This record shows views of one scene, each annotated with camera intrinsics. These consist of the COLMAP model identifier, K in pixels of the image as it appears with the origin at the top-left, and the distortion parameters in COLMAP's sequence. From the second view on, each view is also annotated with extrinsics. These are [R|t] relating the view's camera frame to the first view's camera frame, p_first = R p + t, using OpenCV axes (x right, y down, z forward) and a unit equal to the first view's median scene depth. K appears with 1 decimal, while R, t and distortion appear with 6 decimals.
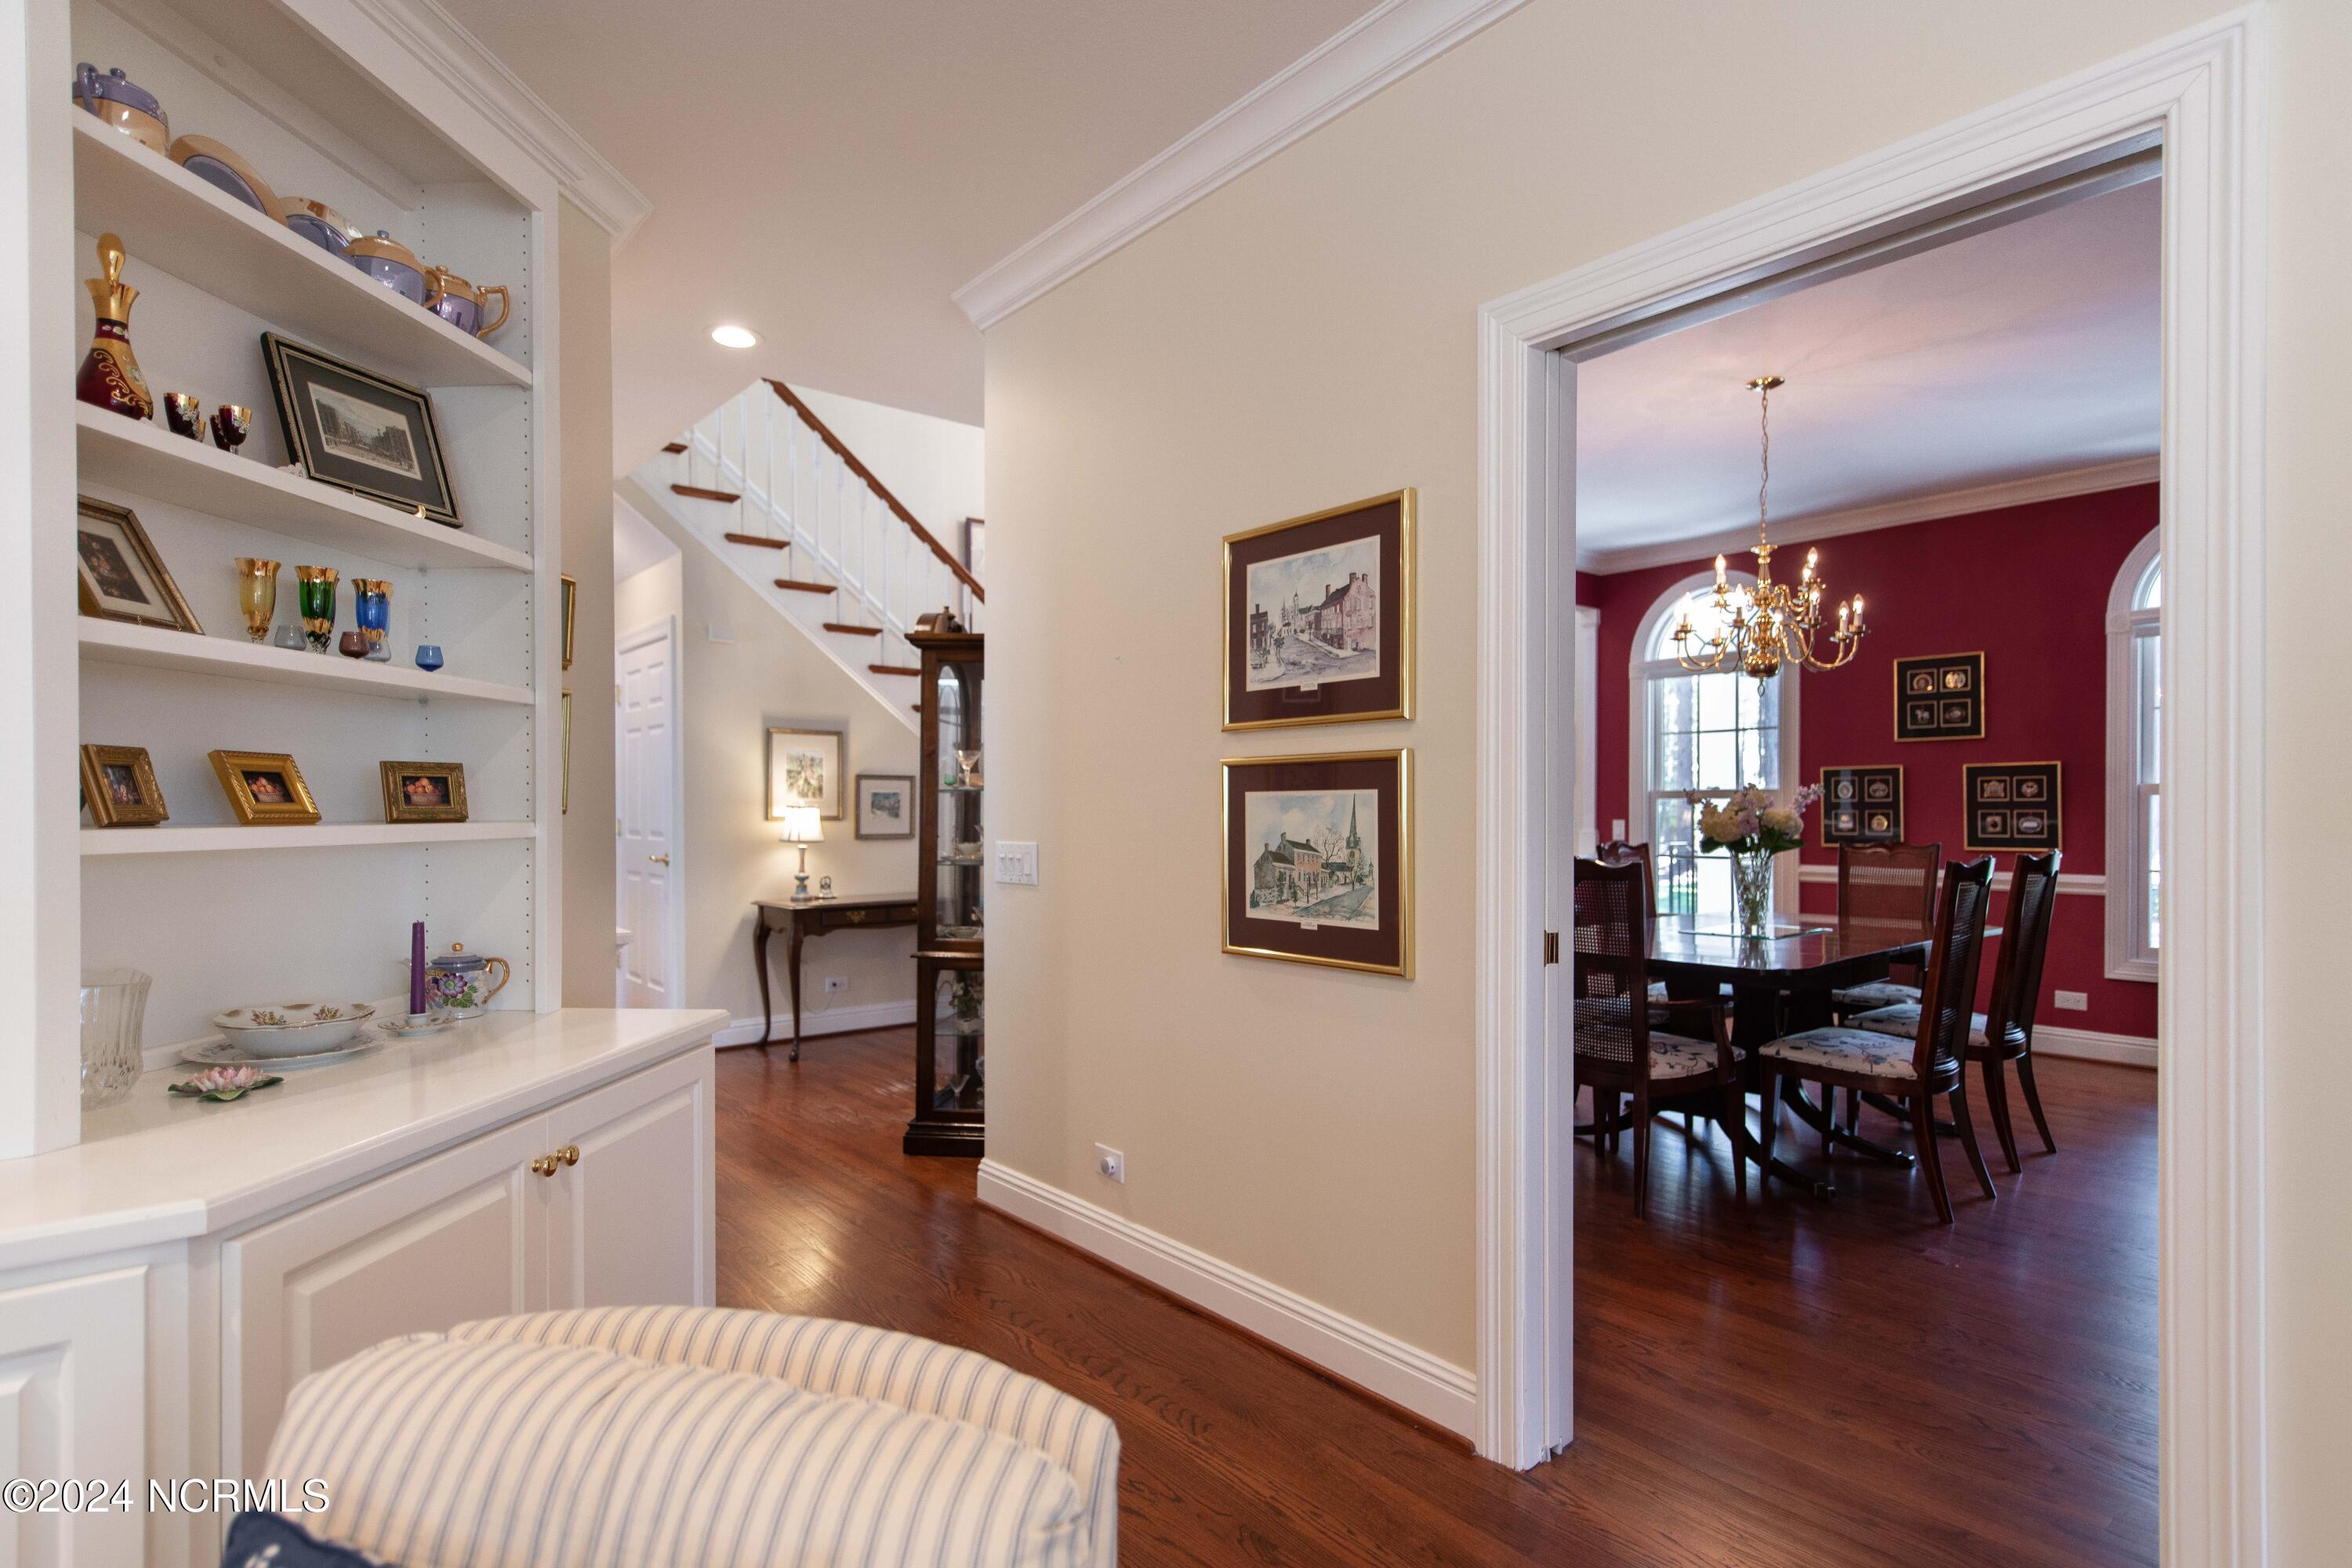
lens RADIAL K [[1193.6, 0, 1191.1], [0, 1193.6, 807.5], [0, 0, 1]] dist [0.018301, 0.001098]
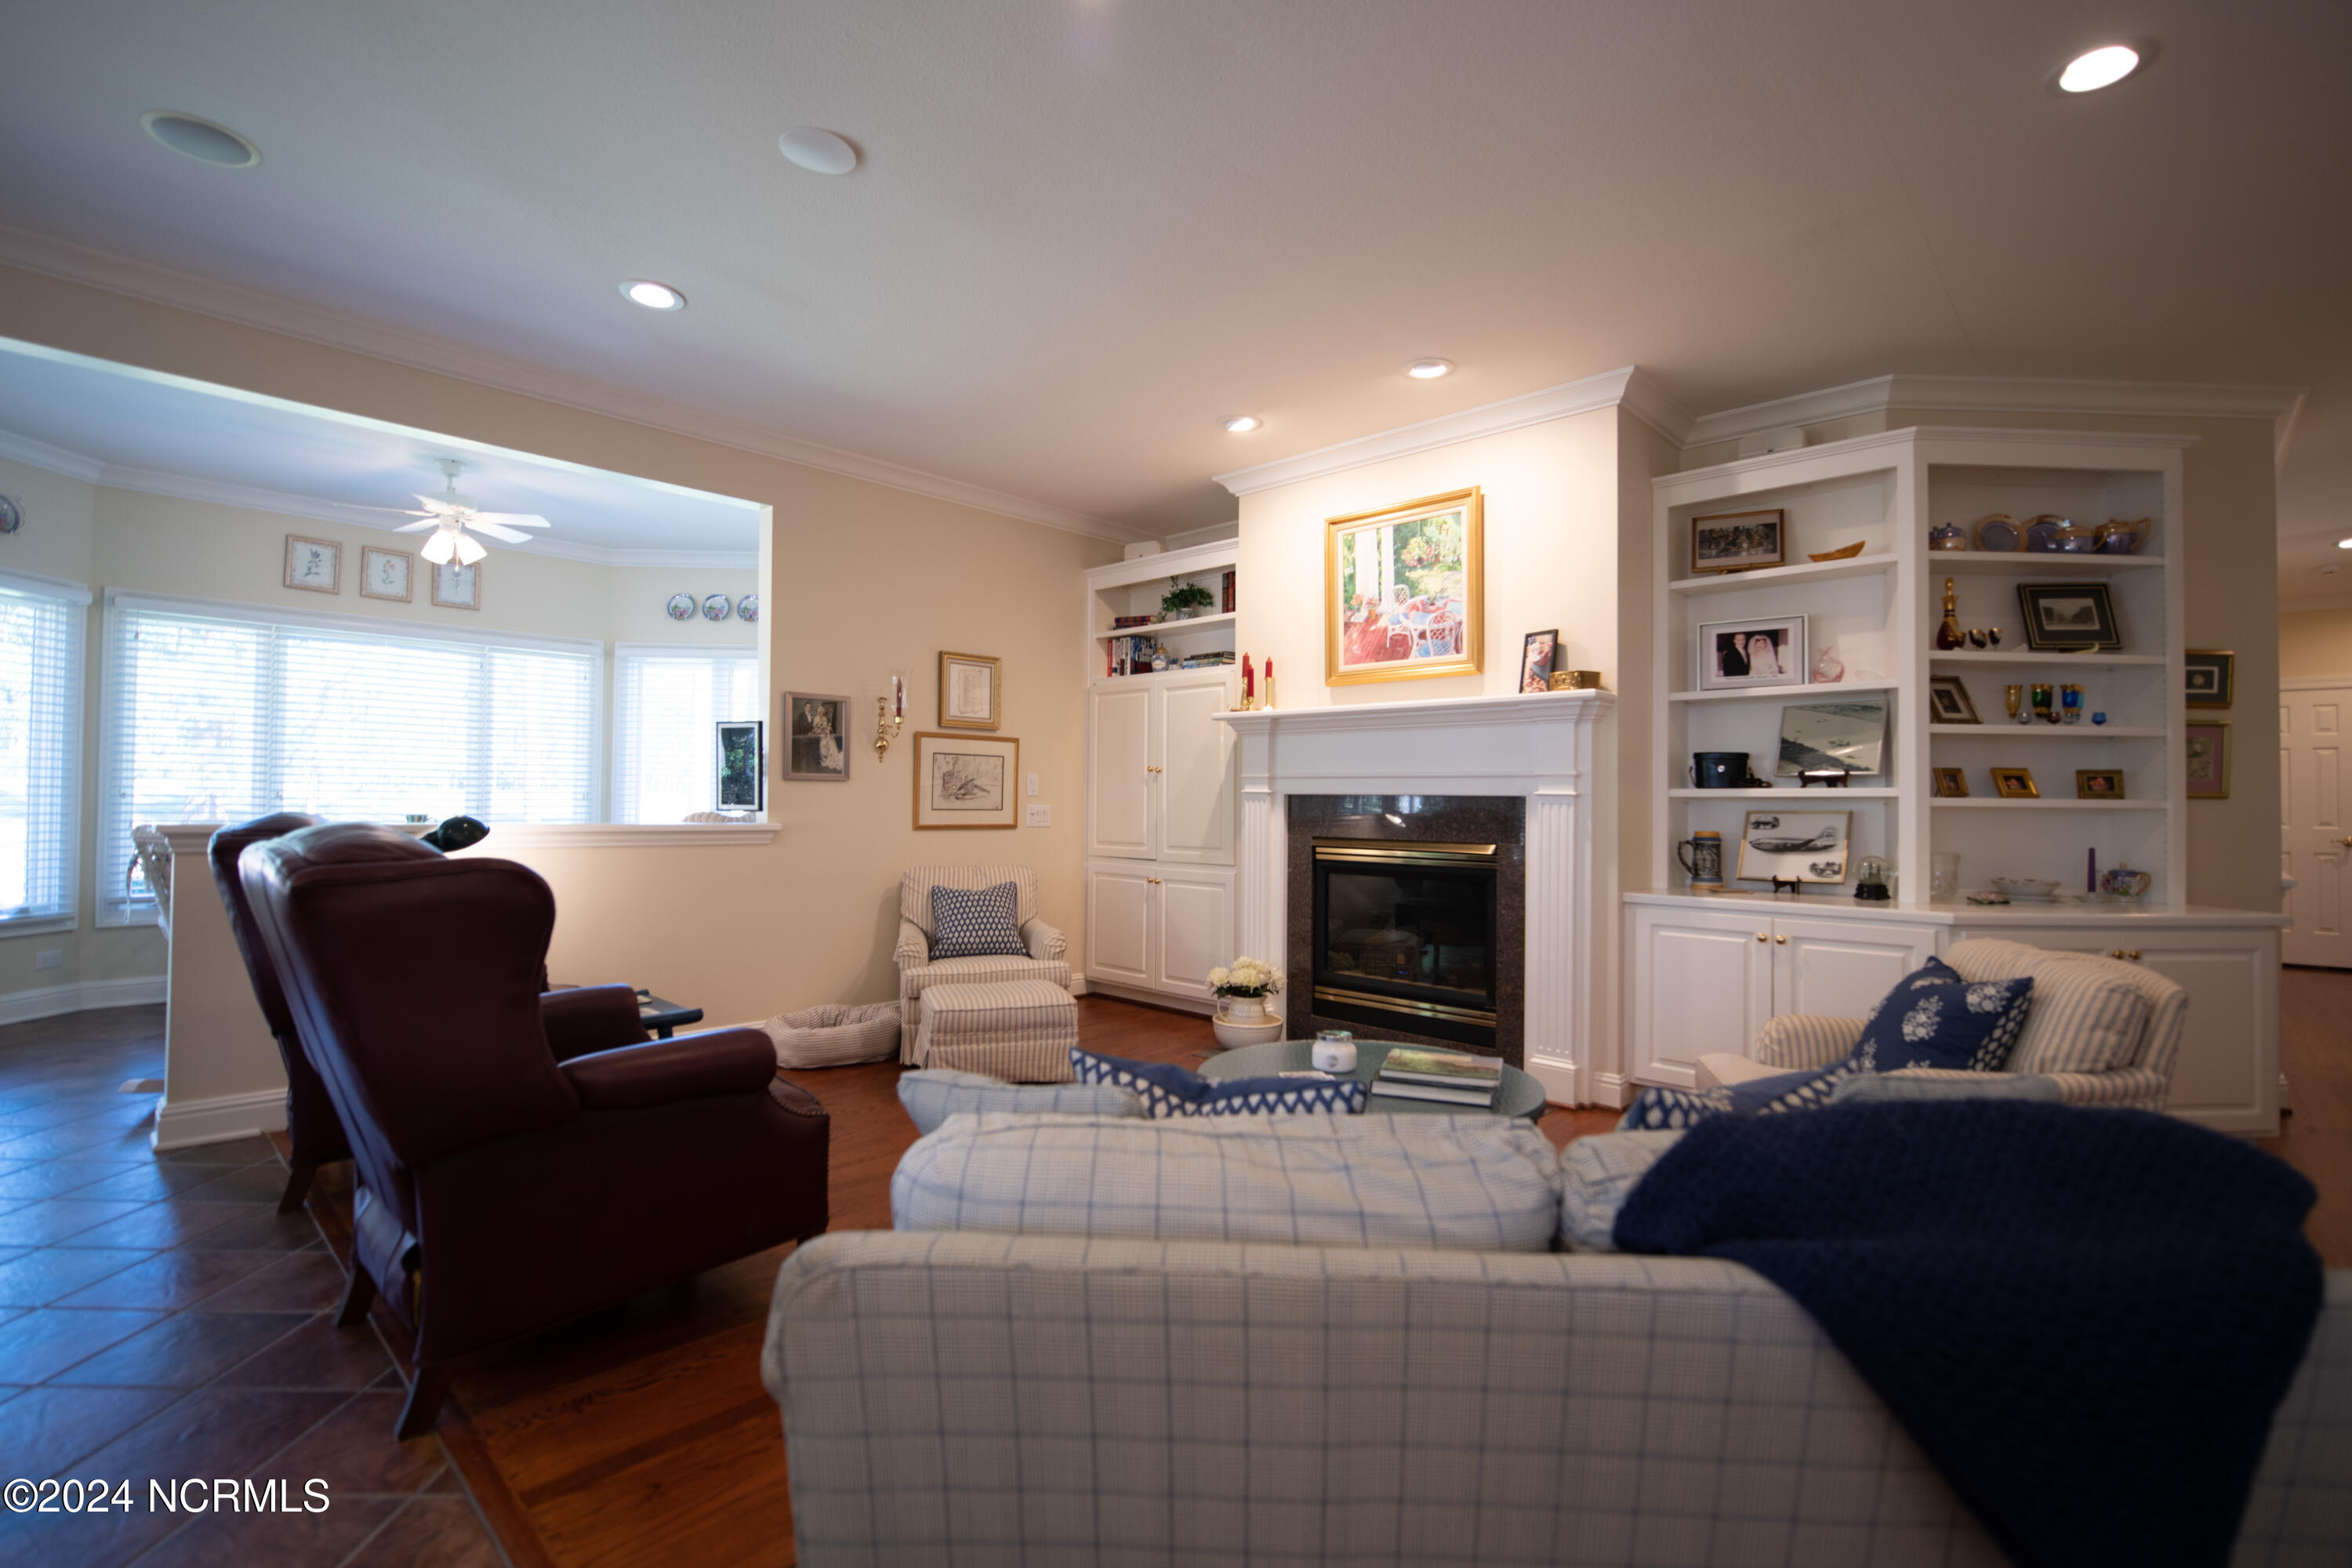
lens RADIAL K [[1025.8, 0, 1195.9], [0, 1025.8, 783.7], [0, 0, 1]] dist [-0.000314, -0.000059]
pose [[0.110705, -0.018537, -0.993680, 0.806147], [-0.012593, 0.999720, -0.020053, 0.035154], [0.993774, 0.014734, 0.110440, -0.619150]]
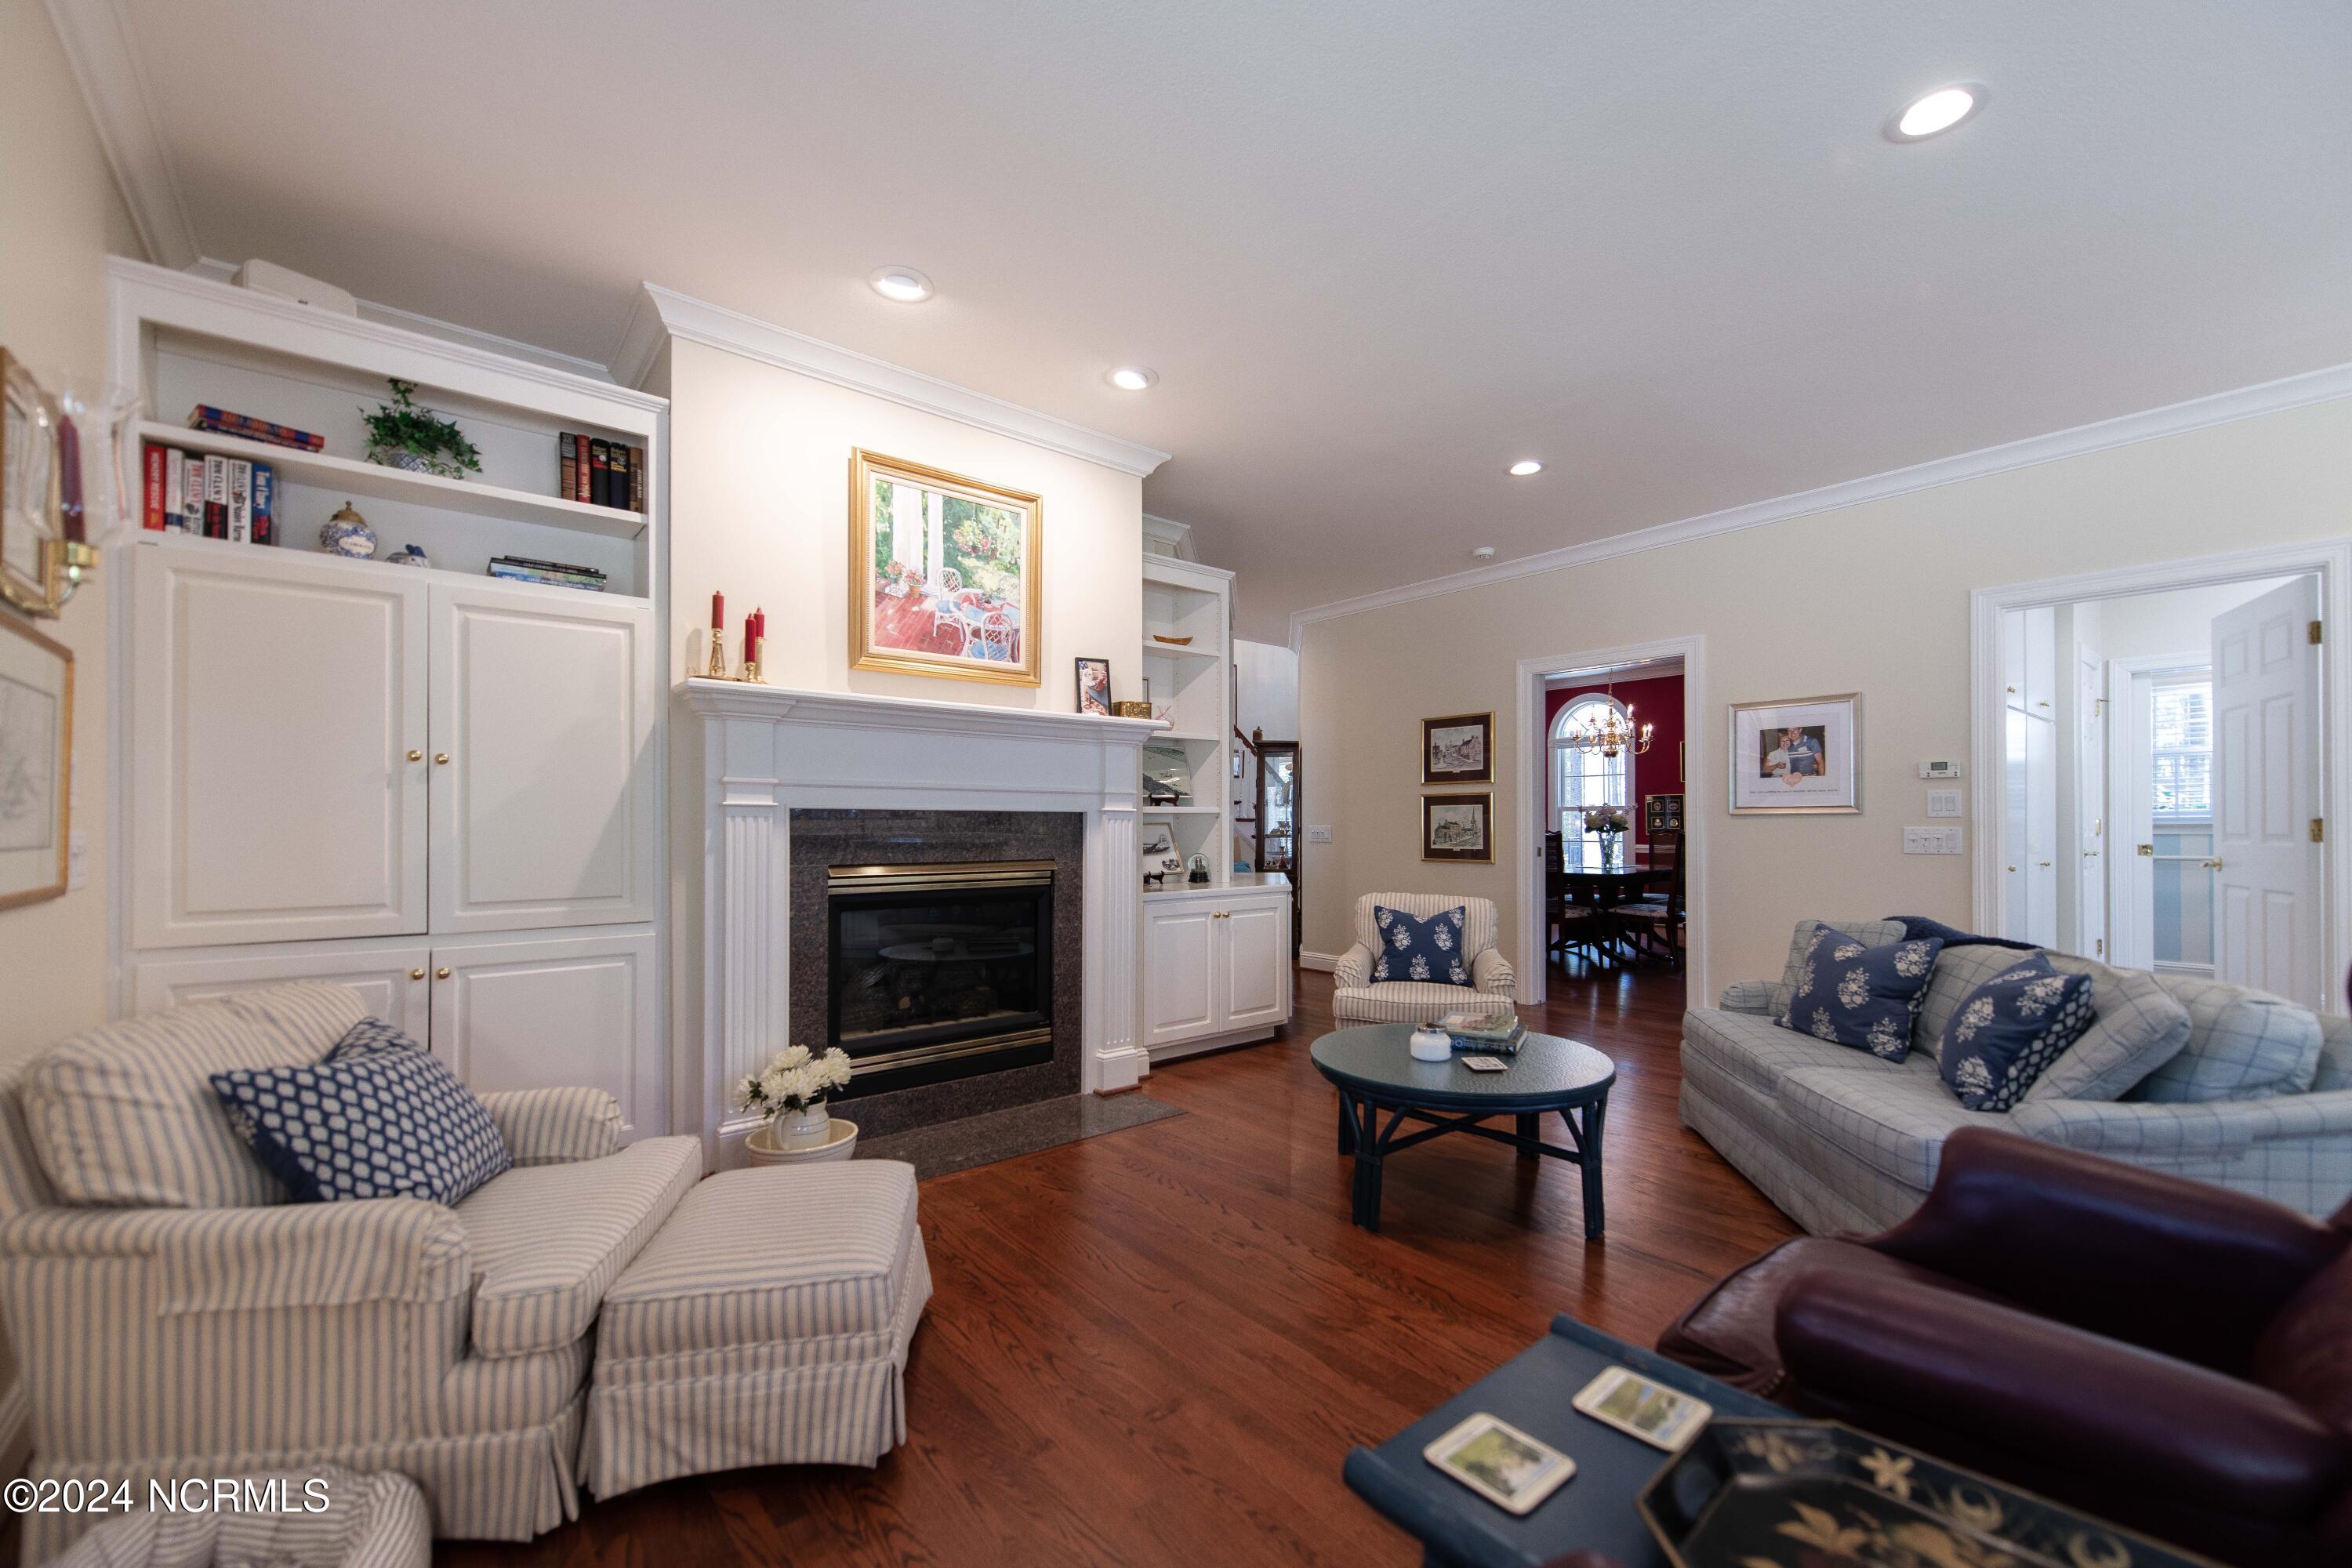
lens RADIAL K [[961.4, 0, 1148.5], [0, 961.4, 816.7], [0, 0, 1]] dist [0.001427, -0.000175]
pose [[0.999747, -0.001353, -0.022441, -0.671325], [0.001160, 0.999962, -0.008599, 0.037366], [0.022452, 0.008571, 0.999711, -1.566496]]
